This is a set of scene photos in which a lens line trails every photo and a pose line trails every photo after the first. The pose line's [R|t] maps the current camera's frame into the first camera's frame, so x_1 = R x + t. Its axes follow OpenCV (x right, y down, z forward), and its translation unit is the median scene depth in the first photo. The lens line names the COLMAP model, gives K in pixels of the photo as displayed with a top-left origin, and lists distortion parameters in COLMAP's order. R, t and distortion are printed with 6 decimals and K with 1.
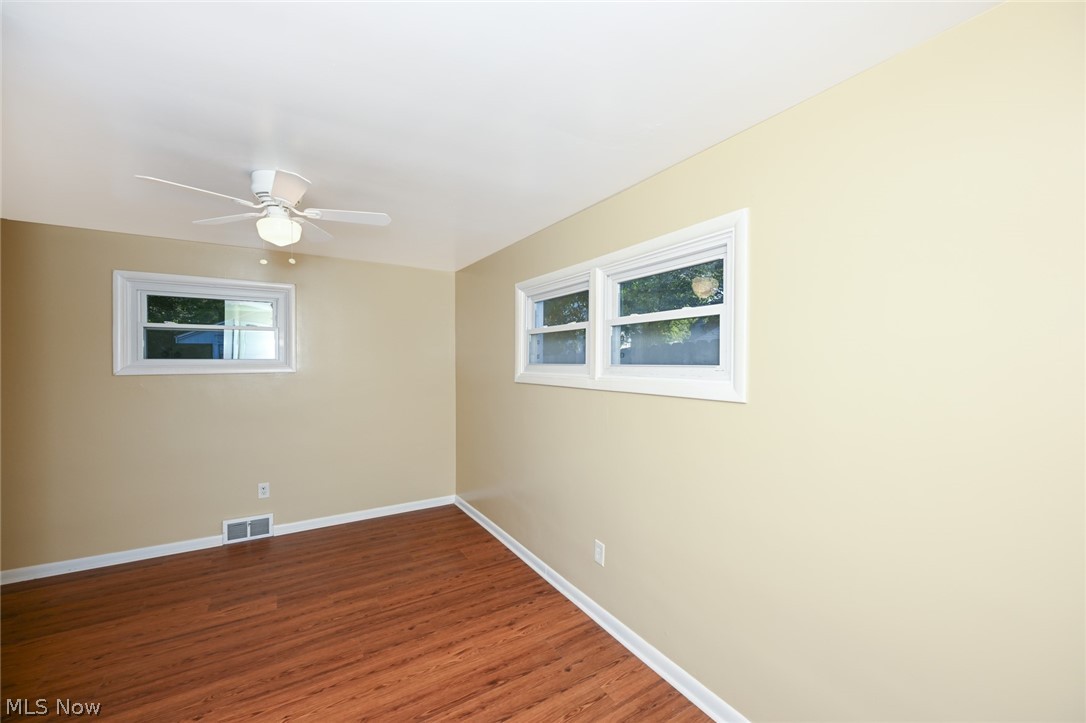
lens RADIAL K [[430.3, 0, 541.9], [0, 430.3, 363.6], [0, 0, 1]] dist [0.002262, 0.000241]
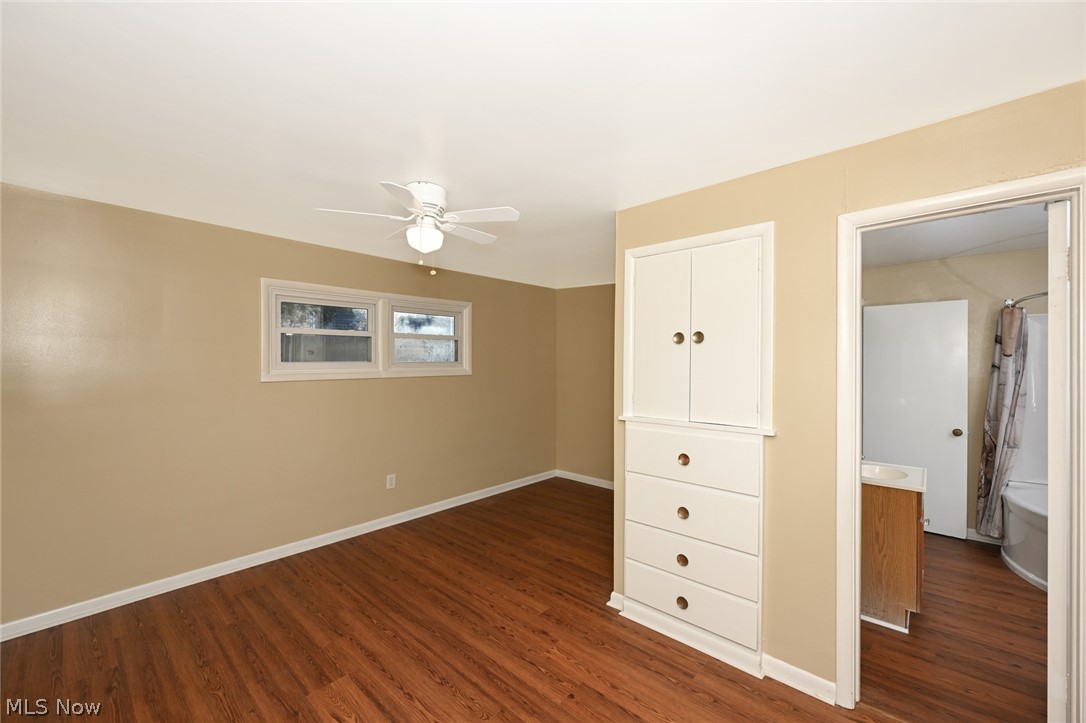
lens RADIAL K [[430.3, 0, 541.9], [0, 430.3, 363.6], [0, 0, 1]] dist [0.002262, 0.000241]
pose [[-0.280872, -0.009024, 0.959703, -1.454518], [0.003967, 0.999936, 0.010563, -0.006895], [-0.959737, 0.006774, -0.280819, 0.866851]]
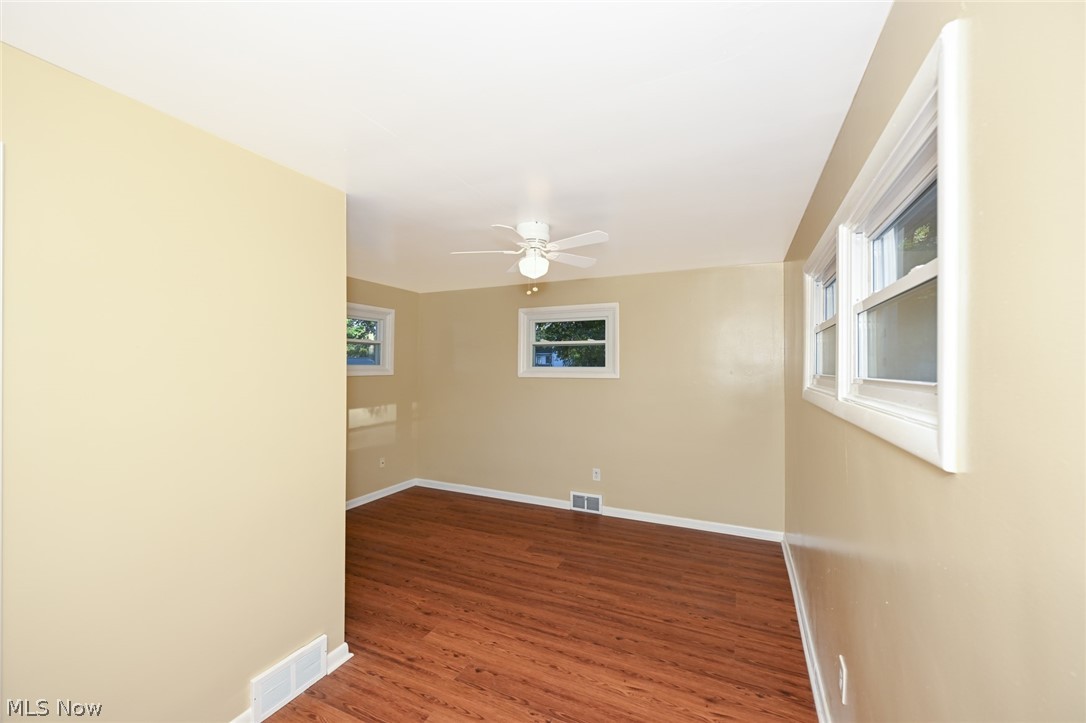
lens RADIAL K [[430.3, 0, 541.9], [0, 430.3, 363.6], [0, 0, 1]] dist [0.002262, 0.000241]
pose [[0.551472, -0.003380, -0.834187, 0.396626], [-0.010577, 0.999883, -0.011043, -0.006274], [0.834127, 0.014913, 0.551371, 0.271301]]
